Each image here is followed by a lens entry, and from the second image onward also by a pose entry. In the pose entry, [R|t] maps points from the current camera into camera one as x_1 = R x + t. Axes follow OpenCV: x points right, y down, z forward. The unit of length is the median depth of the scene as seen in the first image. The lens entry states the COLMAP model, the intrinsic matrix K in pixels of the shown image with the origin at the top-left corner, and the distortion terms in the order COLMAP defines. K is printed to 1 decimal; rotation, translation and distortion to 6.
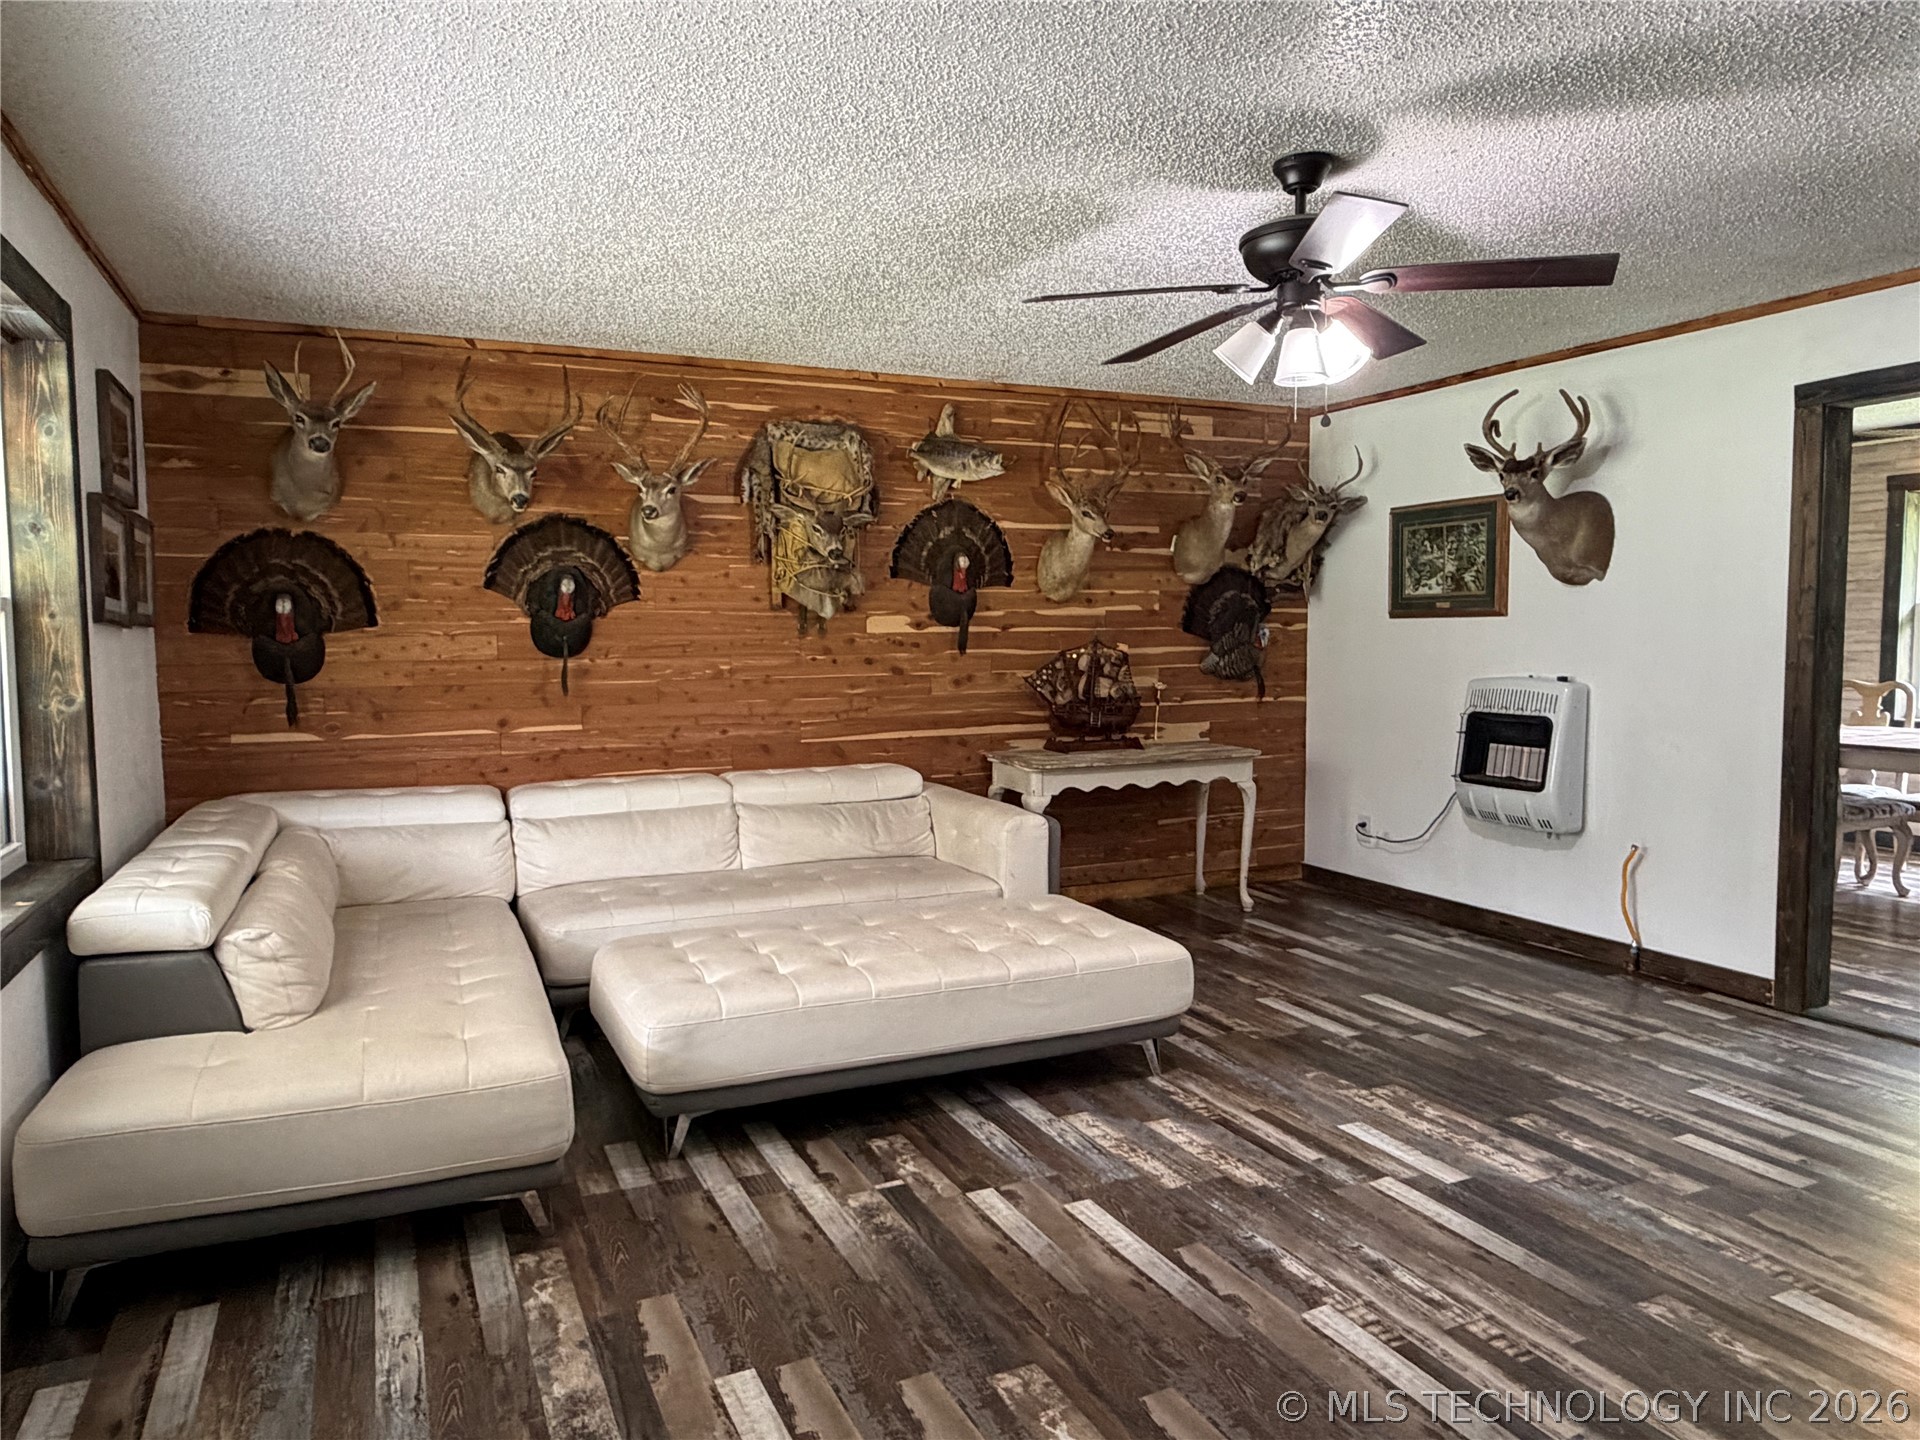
lens RADIAL K [[1233.2, 0, 952.3], [0, 1233.2, 722.0], [0, 0, 1]] dist [0.004336, 0.001432]
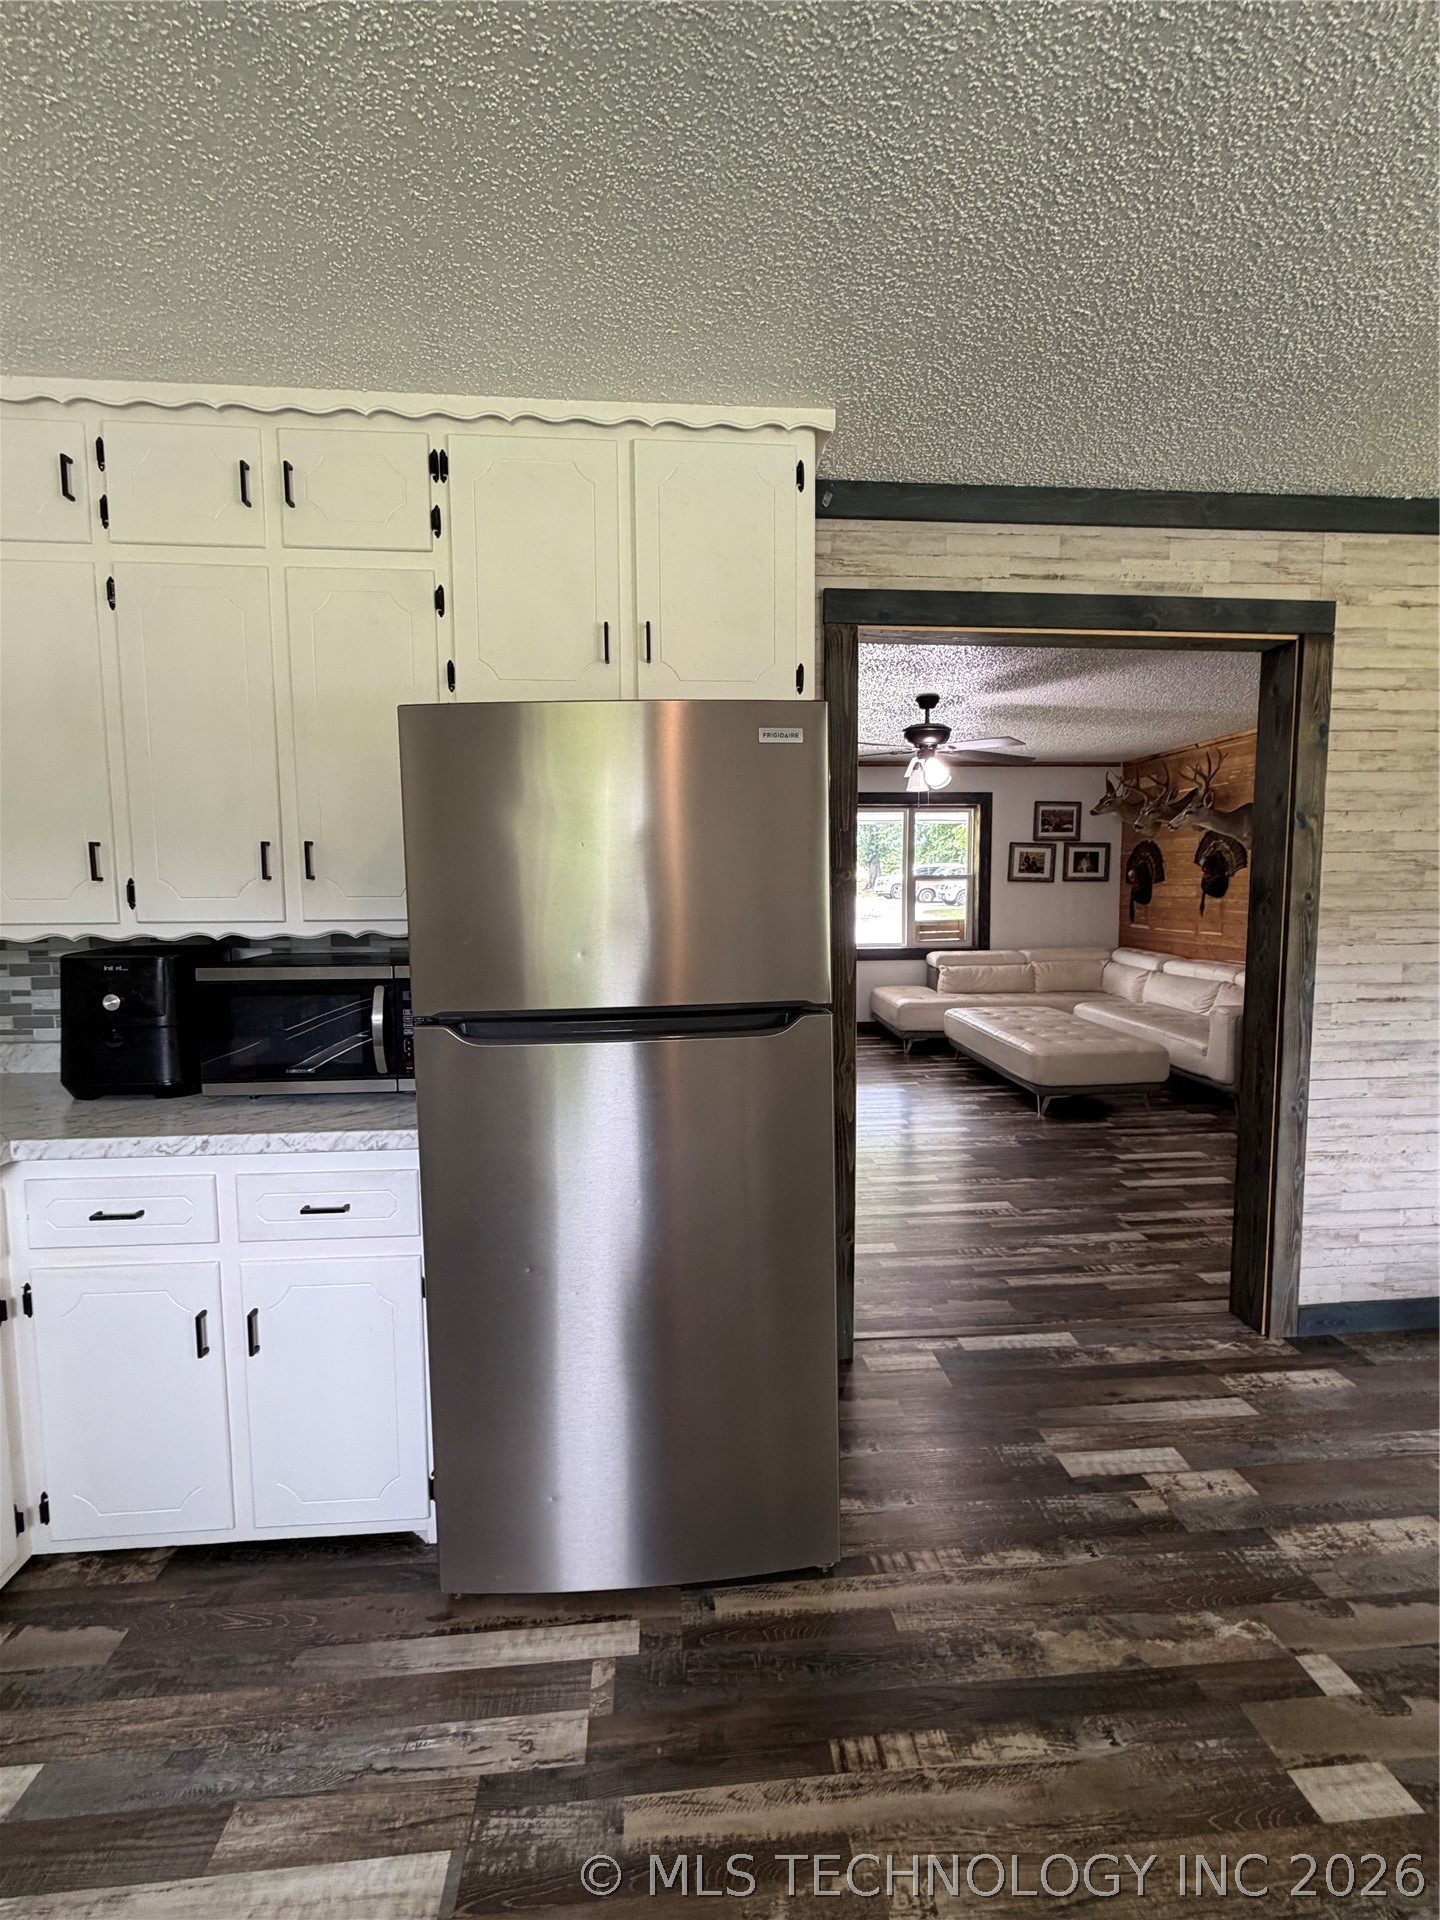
lens RADIAL K [[849.3, 0, 729.0], [0, 849.3, 954.0], [0, 0, 1]] dist [-0.000120, -0.000033]
pose [[-0.335410, 0.091018, -0.937665, 1.884172], [-0.055280, 0.991705, 0.116038, -0.119496], [0.940449, 0.090754, -0.327597, 1.126182]]
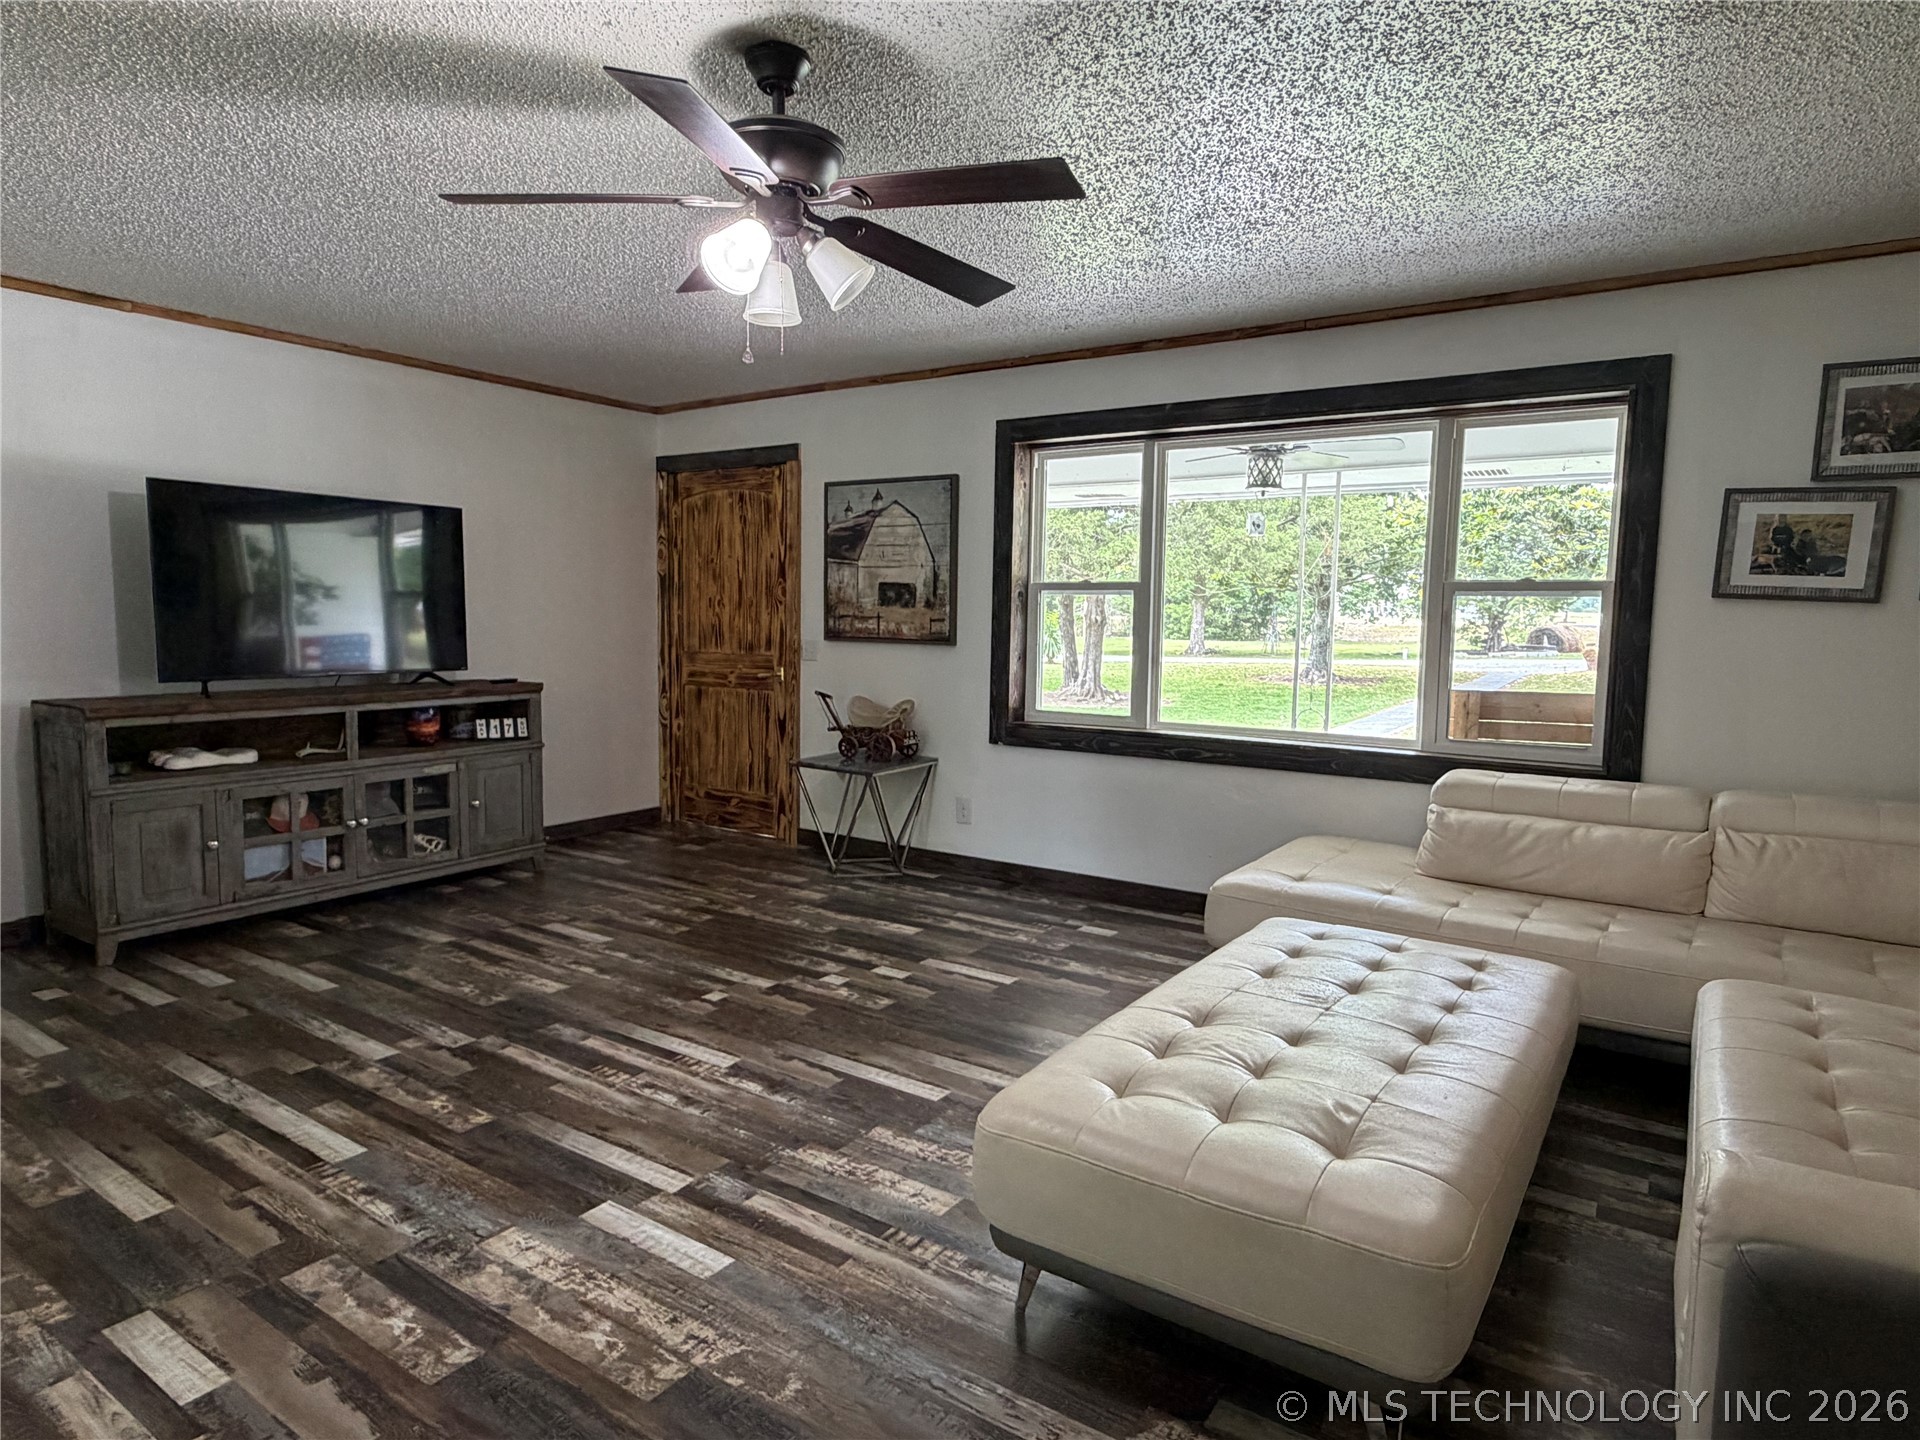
lens RADIAL K [[1143.3, 0, 966.4], [0, 1143.3, 715.1], [0, 0, 1]] dist [0.007158, 0.002623]
pose [[-0.851906, 0.042225, -0.521990, 0.569274], [-0.048442, 0.986117, 0.158828, -0.119120], [0.521449, 0.160593, -0.838034, 1.687230]]
